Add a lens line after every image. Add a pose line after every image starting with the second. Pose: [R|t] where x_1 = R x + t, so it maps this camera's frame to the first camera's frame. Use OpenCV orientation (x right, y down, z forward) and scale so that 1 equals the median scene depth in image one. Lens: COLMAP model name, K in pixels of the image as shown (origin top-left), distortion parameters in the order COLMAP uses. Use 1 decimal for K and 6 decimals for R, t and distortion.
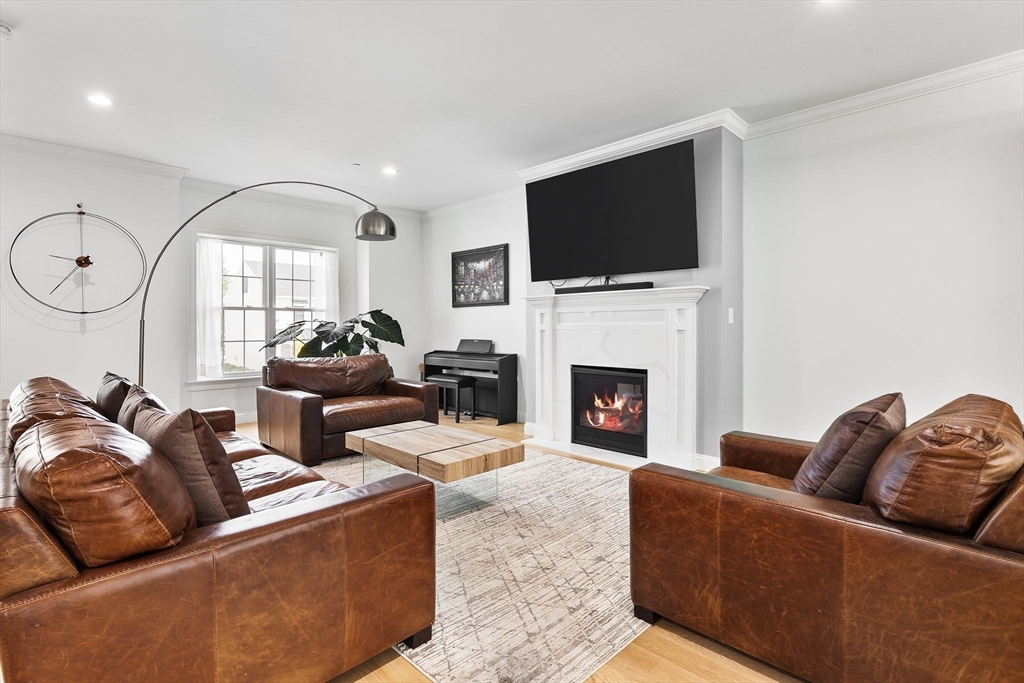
lens RADIAL K [[487.3, 0, 512.0], [0, 487.3, 341.5], [0, 0, 1]] dist [-0.011579, 0.000458]
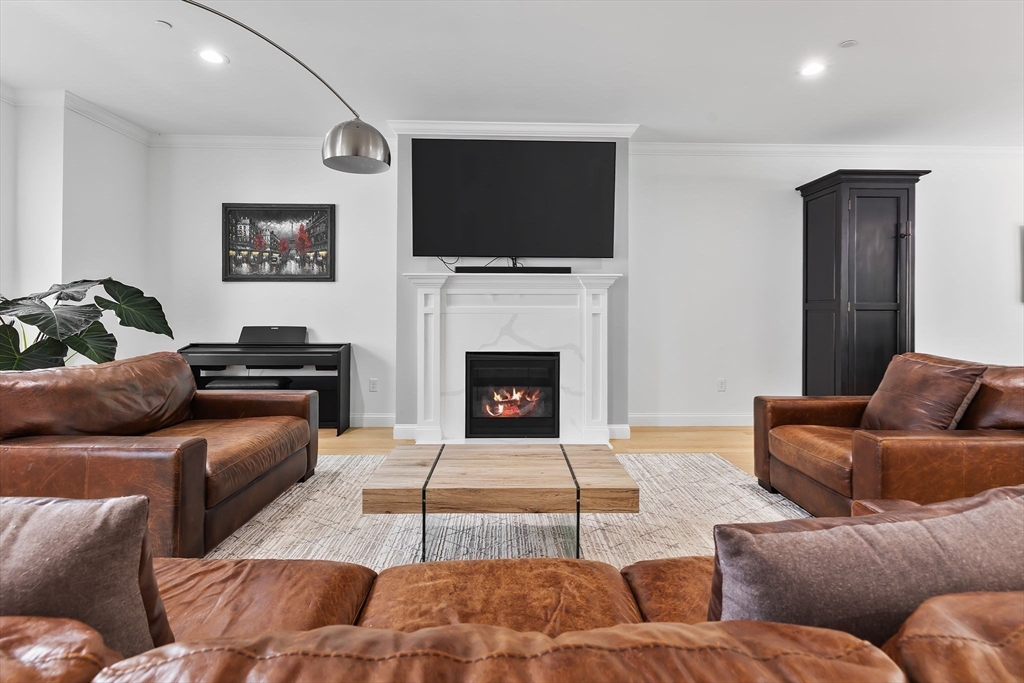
lens RADIAL K [[459.1, 0, 513.2], [0, 459.1, 319.4], [0, 0, 1]] dist [-0.000908, -0.000192]
pose [[0.700715, -0.006973, 0.713408, -0.415760], [0.015917, 0.999856, -0.005860, -0.005996], [-0.713264, 0.015461, 0.700725, 0.331763]]
